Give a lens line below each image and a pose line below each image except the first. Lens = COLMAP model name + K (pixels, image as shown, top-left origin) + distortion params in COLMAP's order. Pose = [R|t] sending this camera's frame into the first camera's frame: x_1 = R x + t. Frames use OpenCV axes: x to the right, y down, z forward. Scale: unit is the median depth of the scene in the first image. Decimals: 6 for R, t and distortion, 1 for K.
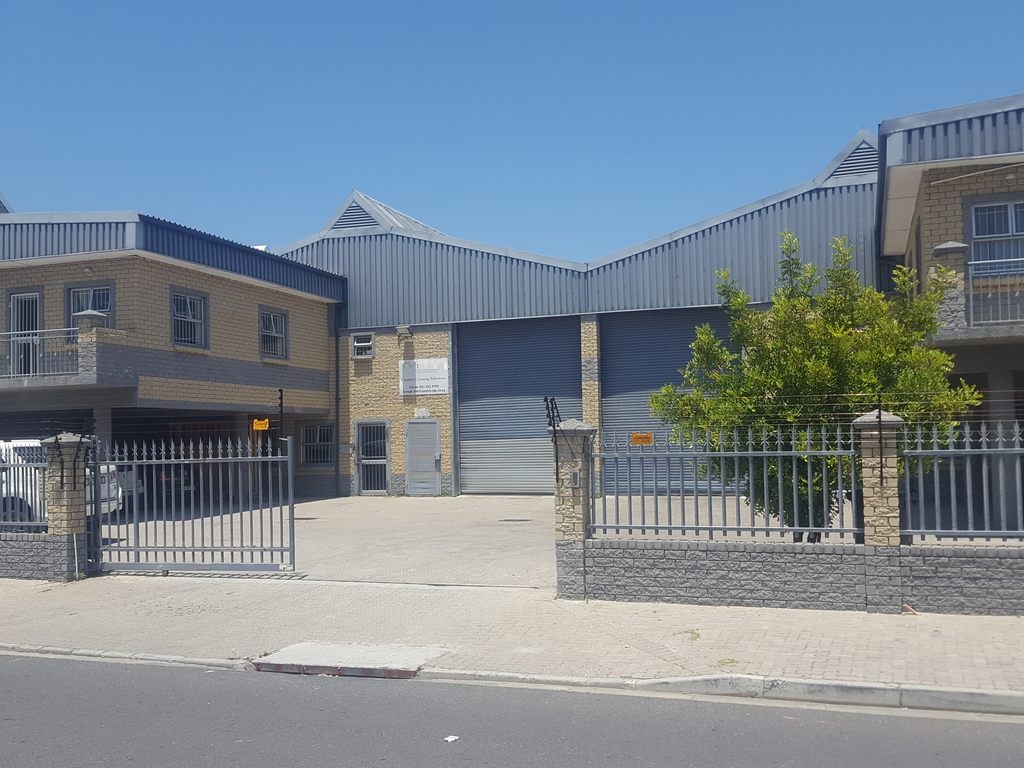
lens RADIAL K [[992.2, 0, 518.9], [0, 992.2, 392.4], [0, 0, 1]] dist [0.026208, 0.000000]
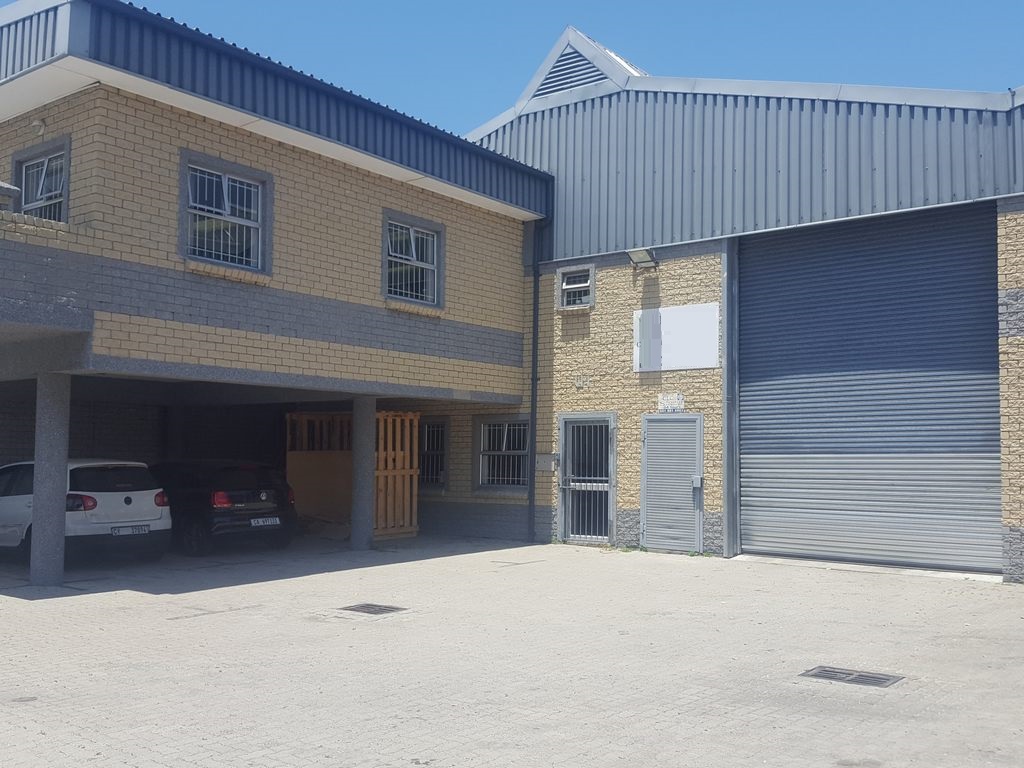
lens RADIAL K [[992.2, 0, 520.5], [0, 992.2, 427.9], [0, 0, 1]] dist [0.026208, 0.000000]
pose [[0.950891, 0.019530, -0.308908, -0.005678], [-0.012966, 0.999645, 0.023287, 0.022766], [0.309253, -0.018138, 0.950807, 0.440709]]
